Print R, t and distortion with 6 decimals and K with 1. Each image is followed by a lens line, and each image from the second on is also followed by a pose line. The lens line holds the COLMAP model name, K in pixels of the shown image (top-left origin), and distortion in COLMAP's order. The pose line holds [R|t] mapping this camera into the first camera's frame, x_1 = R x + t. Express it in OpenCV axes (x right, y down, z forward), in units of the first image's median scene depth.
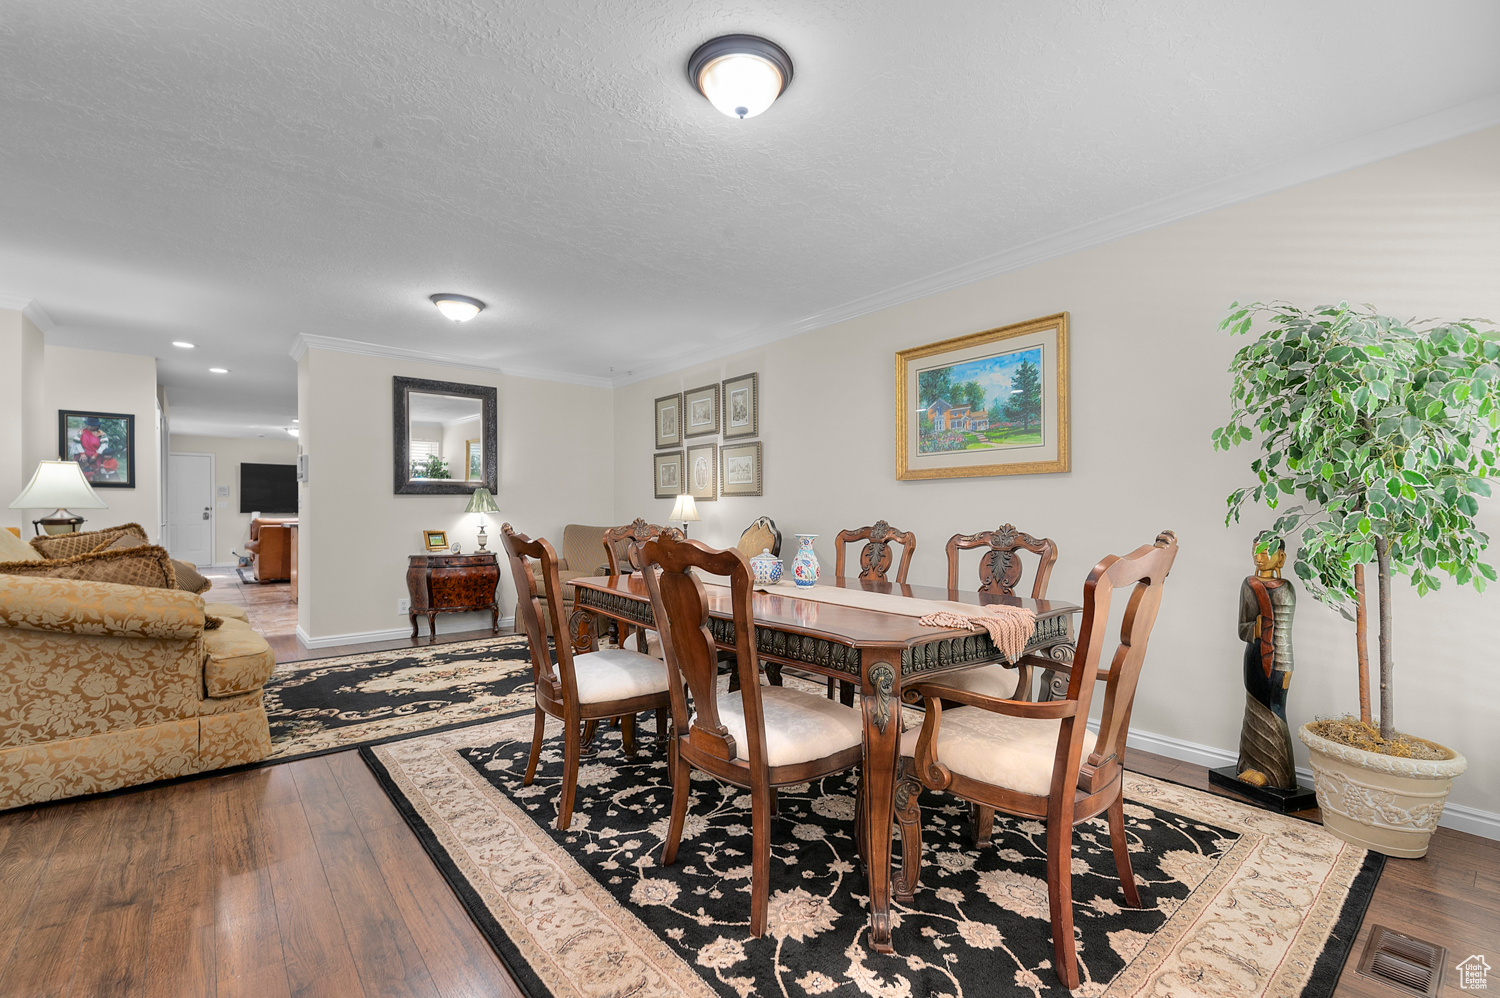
lens RADIAL K [[657.1, 0, 756.2], [0, 657.1, 506.9], [0, 0, 1]] dist [0.003259, -0.001006]
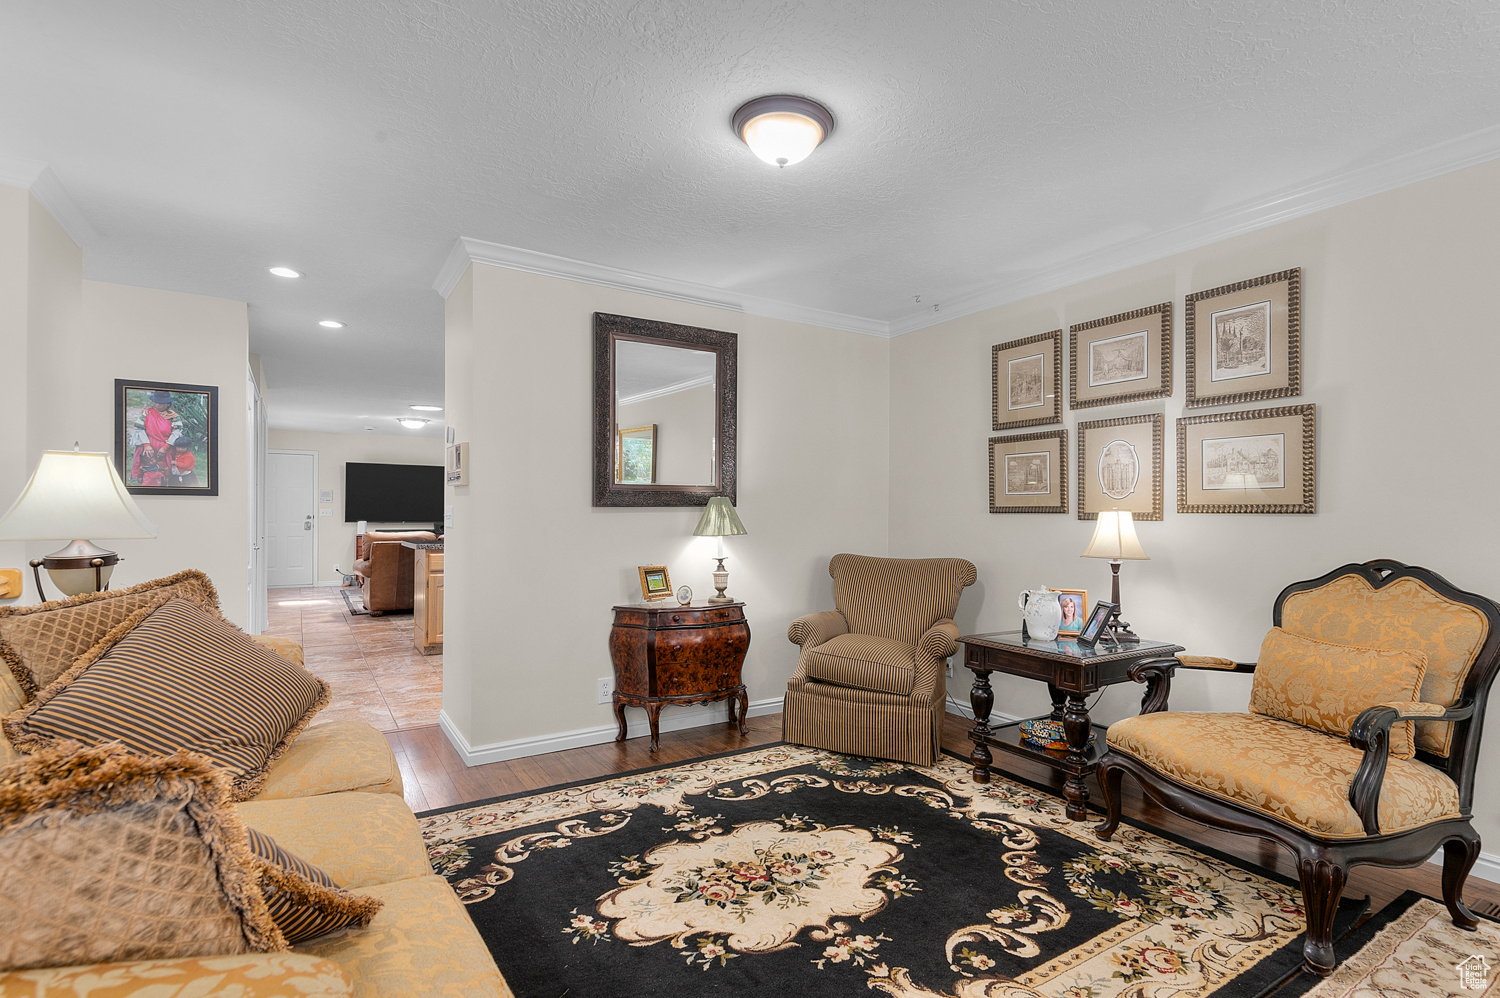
lens RADIAL K [[739.7, 0, 758.2], [0, 739.7, 504.7], [0, 0, 1]] dist [0.013729, 0.000631]
pose [[0.988977, 0.001605, -0.148063, -0.292036], [-0.002983, 0.999954, -0.009087, -0.015057], [0.148042, 0.009429, 0.988936, 0.336692]]
